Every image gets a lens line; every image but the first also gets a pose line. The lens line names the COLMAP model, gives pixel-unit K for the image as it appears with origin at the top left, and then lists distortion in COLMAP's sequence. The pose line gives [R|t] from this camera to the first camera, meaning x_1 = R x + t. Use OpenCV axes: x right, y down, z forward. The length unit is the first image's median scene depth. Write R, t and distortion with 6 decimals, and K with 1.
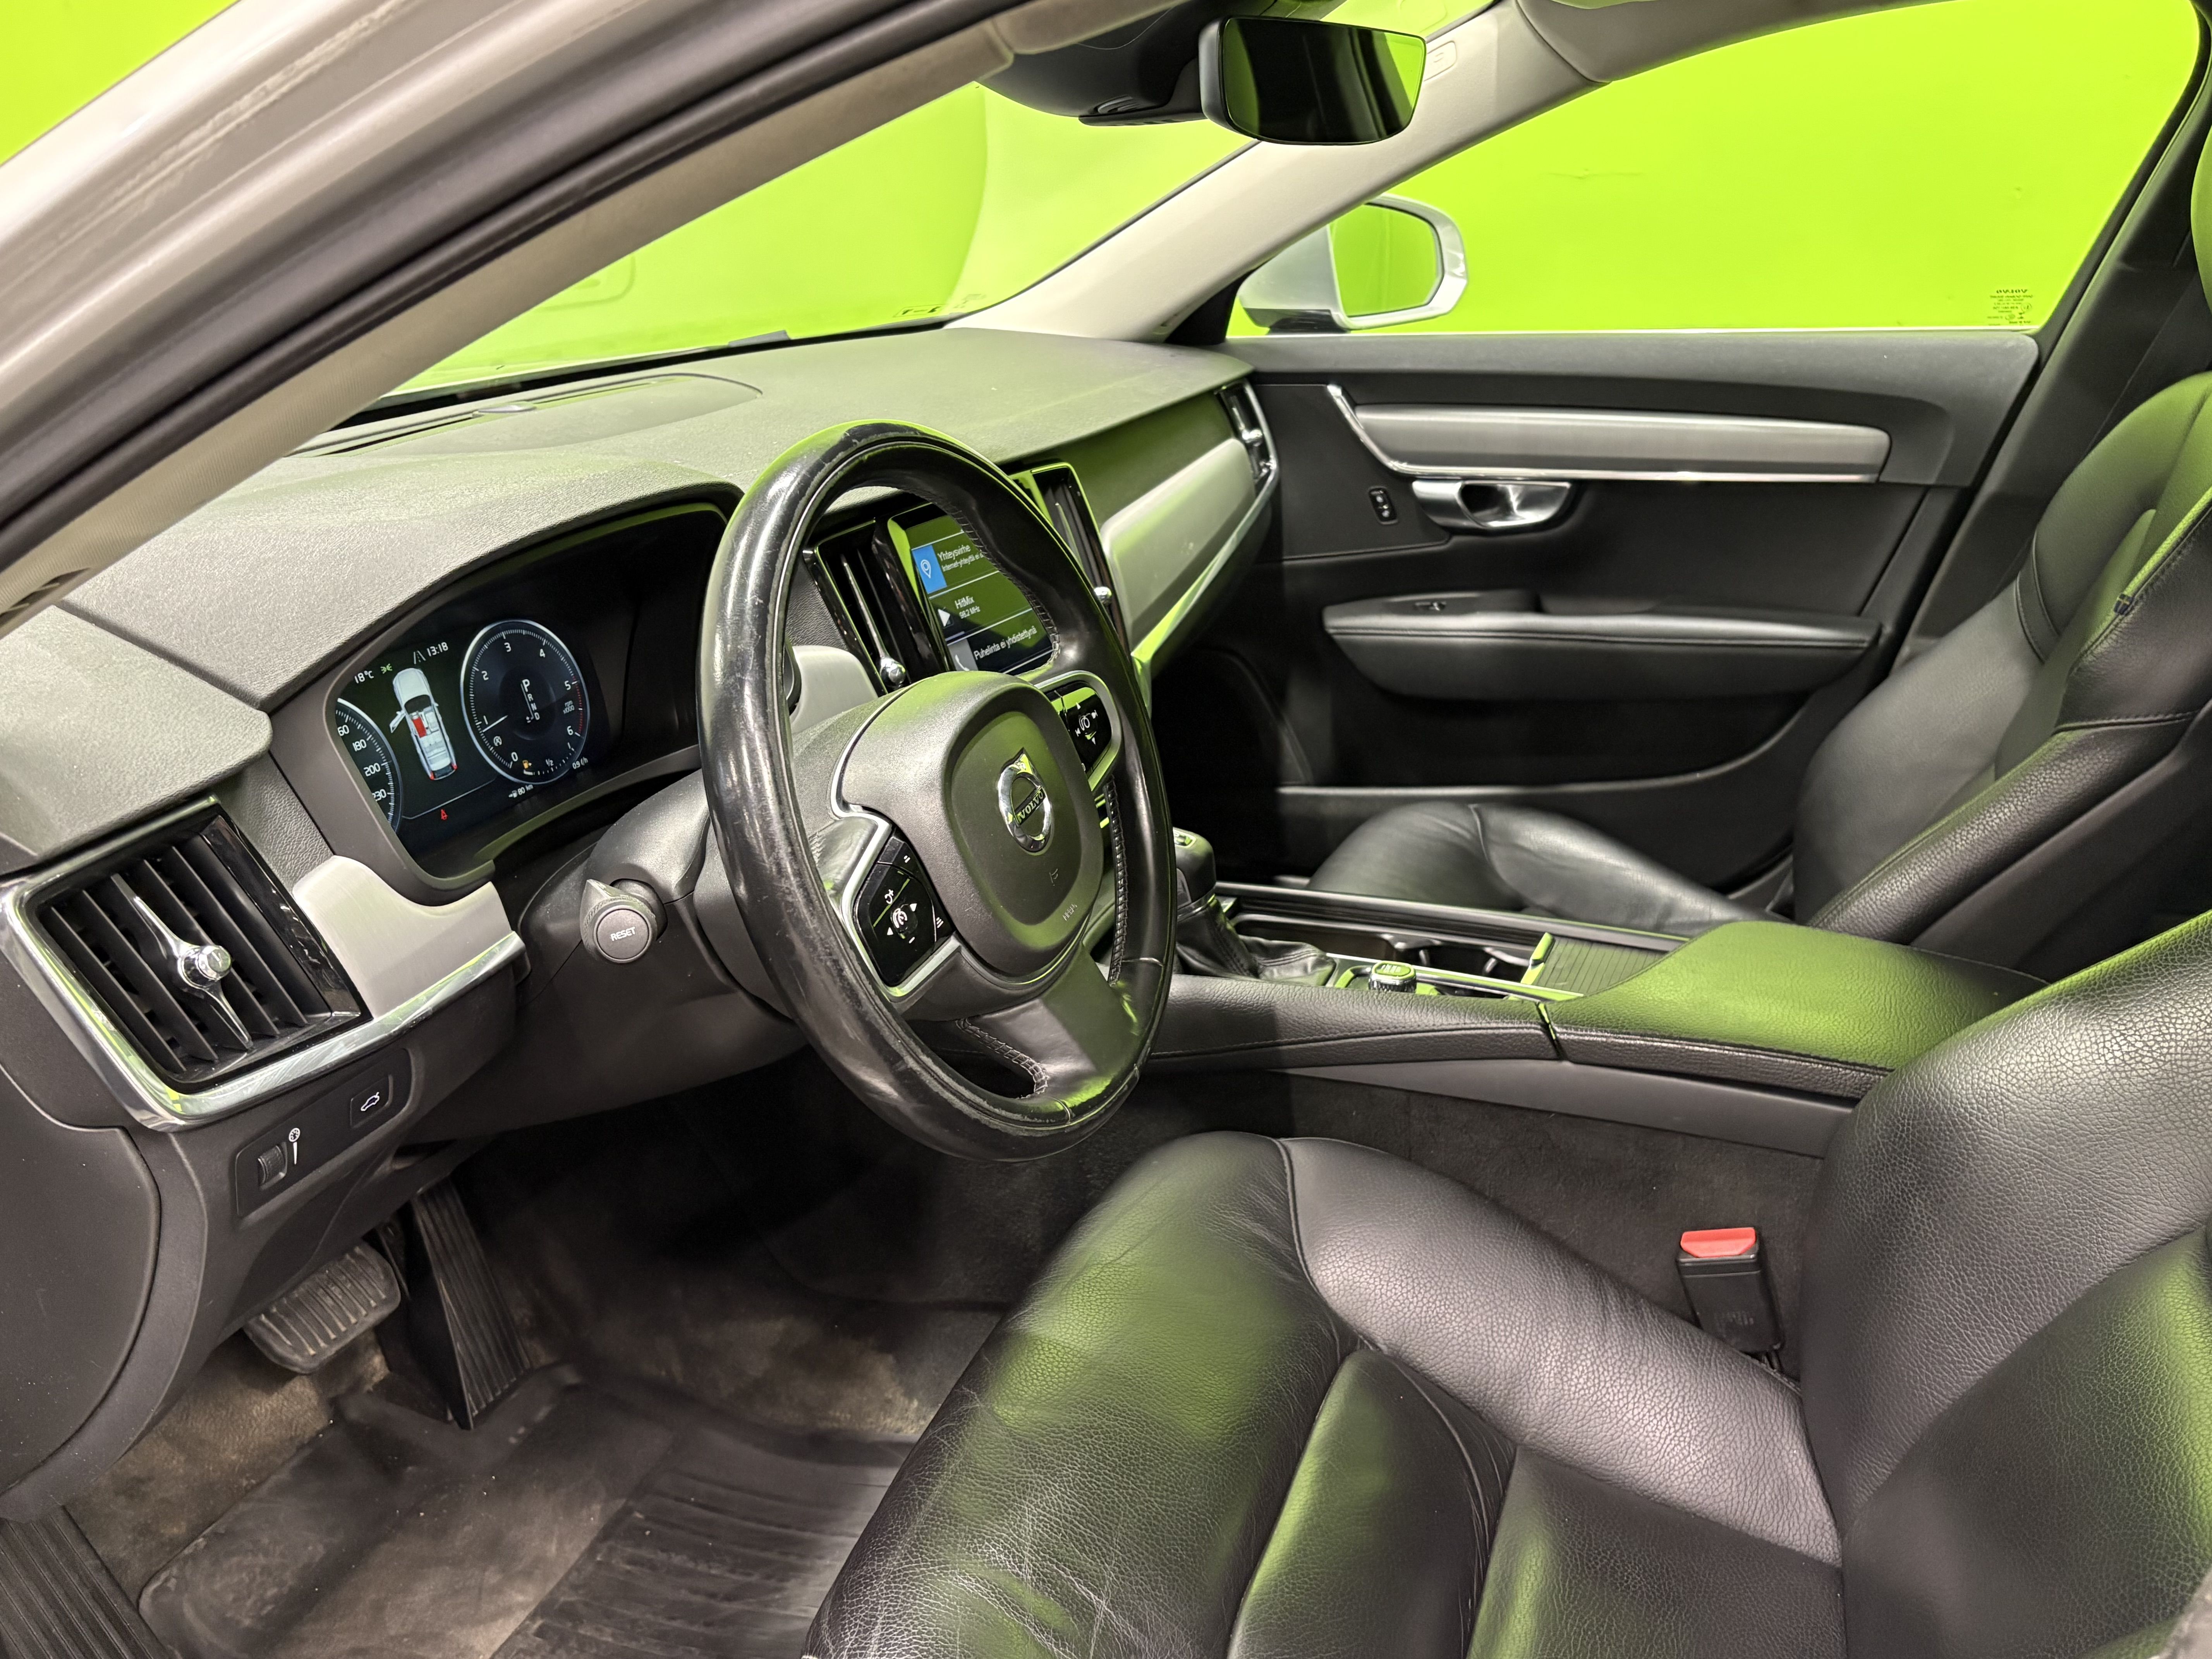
lens RADIAL K [[1744.0, 0, 1106.8], [0, 1744.0, 822.3], [0, 0, 1]] dist [0.012930, -0.013665]
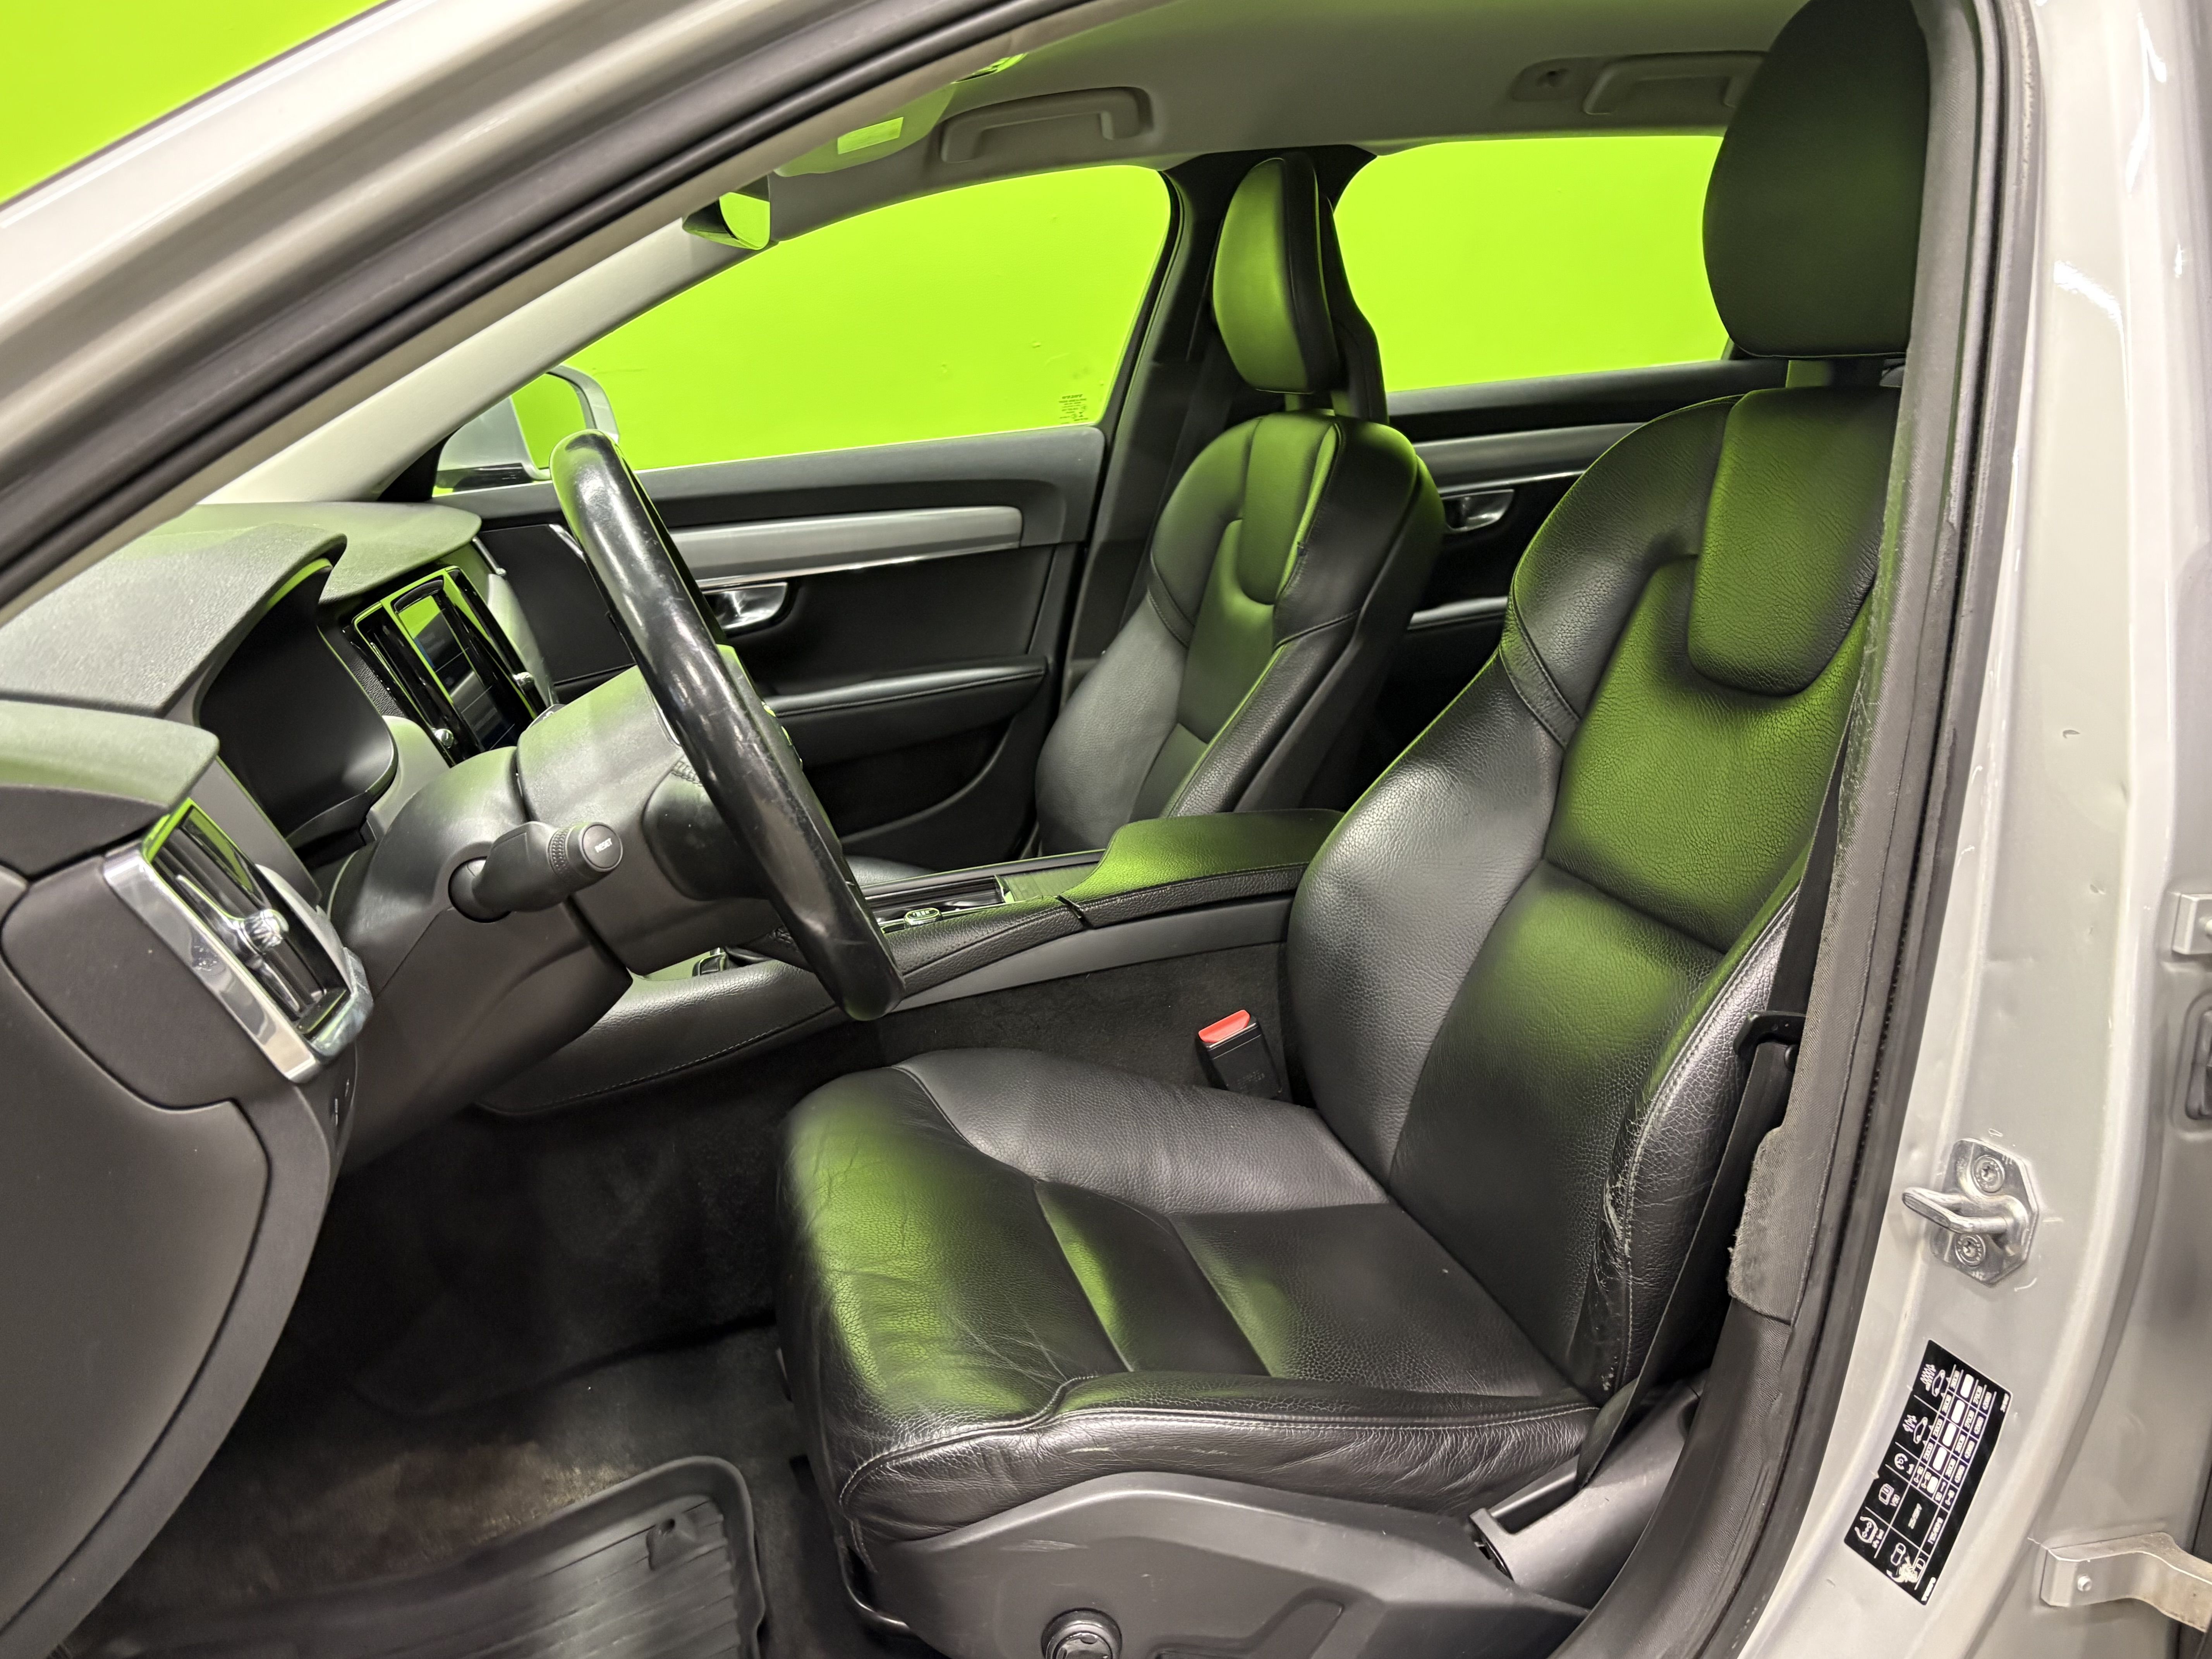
lens RADIAL K [[1744.0, 0, 1110.9], [0, 1744.0, 841.2], [0, 0, 1]] dist [0.012930, -0.013665]
pose [[0.789815, -0.196267, 0.581096, -0.325102], [0.270729, 0.961688, -0.043158, 0.096345], [-0.550362, 0.191406, 0.812690, -0.041459]]
